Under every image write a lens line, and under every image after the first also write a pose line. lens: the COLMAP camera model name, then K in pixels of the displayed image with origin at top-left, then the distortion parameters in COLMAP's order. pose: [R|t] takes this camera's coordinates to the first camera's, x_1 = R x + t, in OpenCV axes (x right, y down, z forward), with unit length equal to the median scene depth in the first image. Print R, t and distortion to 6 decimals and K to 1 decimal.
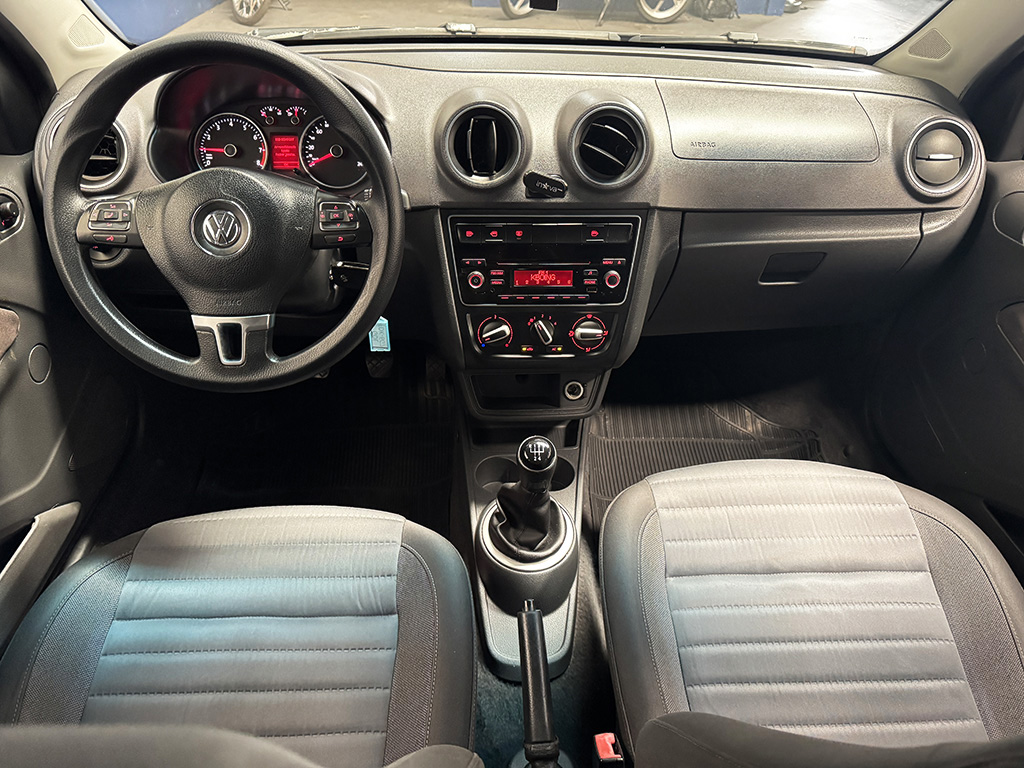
lens RADIAL K [[737.0, 0, 512.2], [0, 737.0, 390.3], [0, 0, 1]] dist [0.050077, -0.063686]
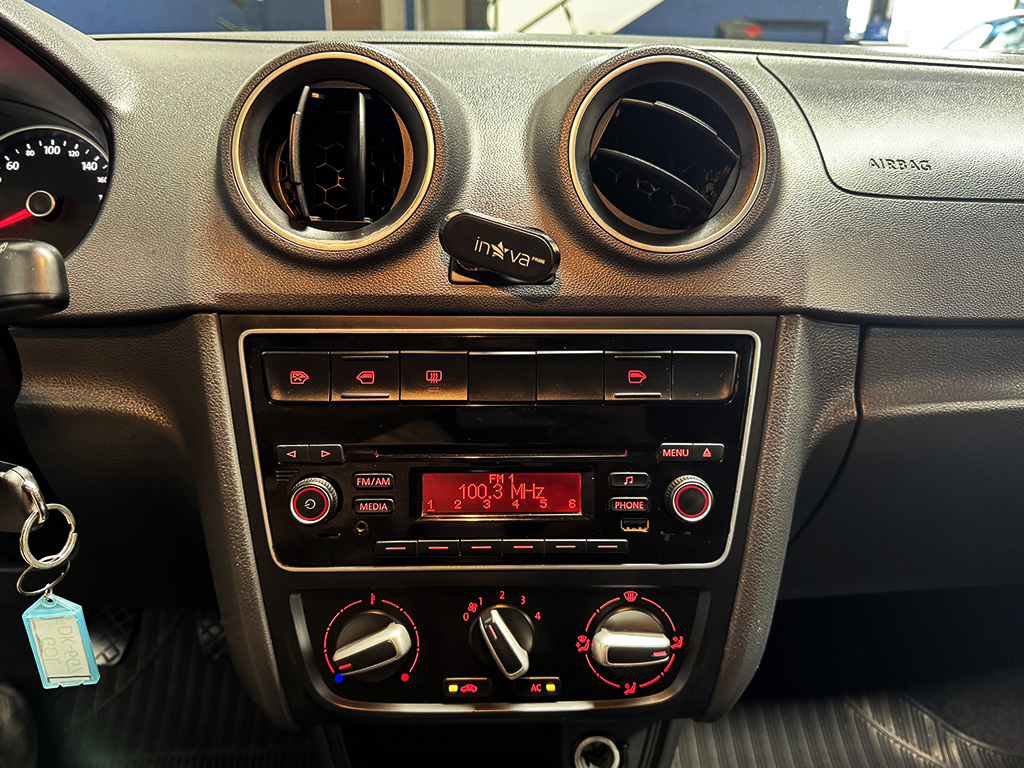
lens RADIAL K [[788.2, 0, 511.6], [0, 788.2, 386.8], [0, 0, 1]] dist [0.038502, -0.040197]
pose [[0.999490, -0.005420, -0.031460, 0.059123], [-0.001850, 0.973996, -0.226558, -0.113895], [0.031870, 0.226501, 0.973489, 0.595519]]
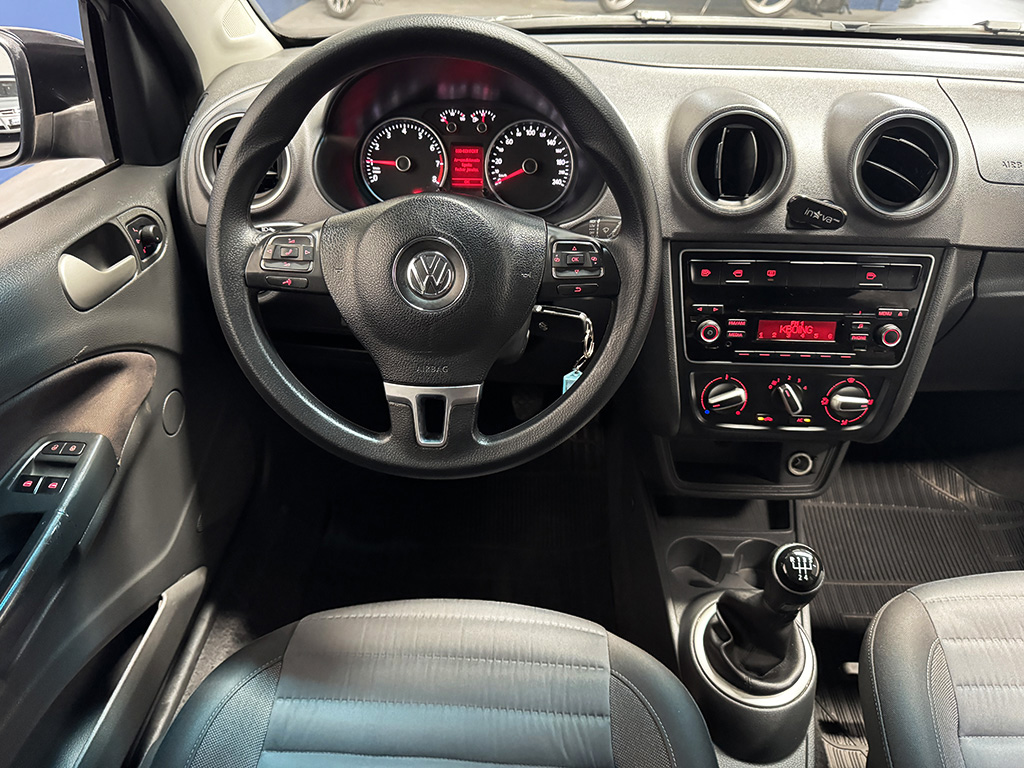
lens RADIAL K [[737.0, 0, 508.0], [0, 737.0, 390.1], [0, 0, 1]] dist [0.050077, -0.063686]
pose [[0.995794, 0.037973, -0.083382, -0.190135], [-0.037724, 0.999278, 0.004555, -0.081077], [0.083494, -0.001390, 0.996507, 0.193224]]
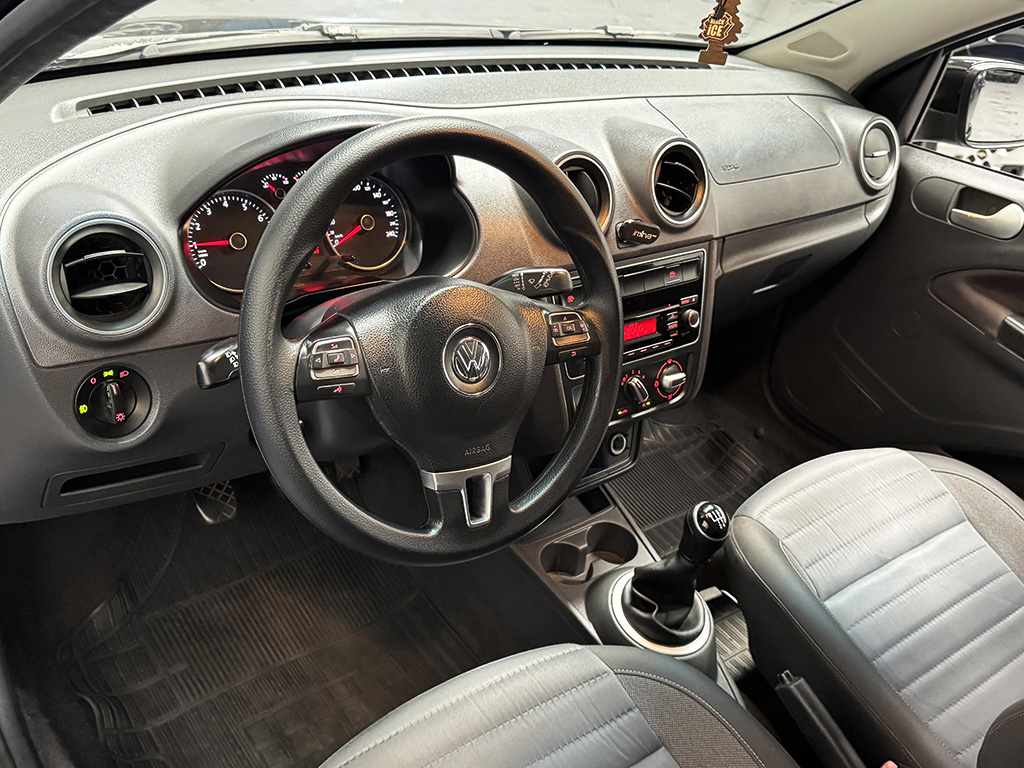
lens RADIAL K [[973.7, 0, 504.4], [0, 973.7, 388.1], [0, 0, 1]] dist [0.091041, 0.000000]
pose [[0.820578, -0.224334, 0.525668, -0.718529], [0.226893, 0.972030, 0.060639, -0.190548], [-0.524568, 0.069511, 0.848526, 0.076682]]
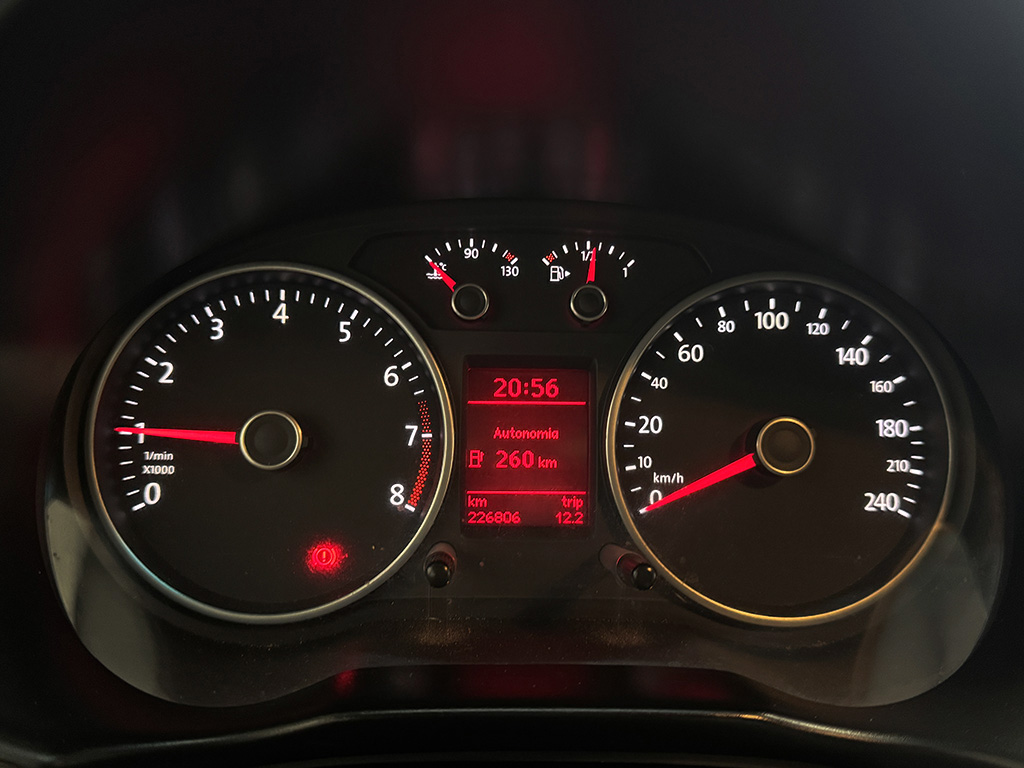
lens RADIAL K [[973.7, 0, 536.3], [0, 973.7, 420.7], [0, 0, 1]] dist [0.091041, 0.000000]
pose [[0.999934, 0.010970, 0.003515, -0.317584], [-0.009897, 0.974269, -0.225171, -0.276778], [-0.005895, 0.225121, 0.974313, 0.762261]]
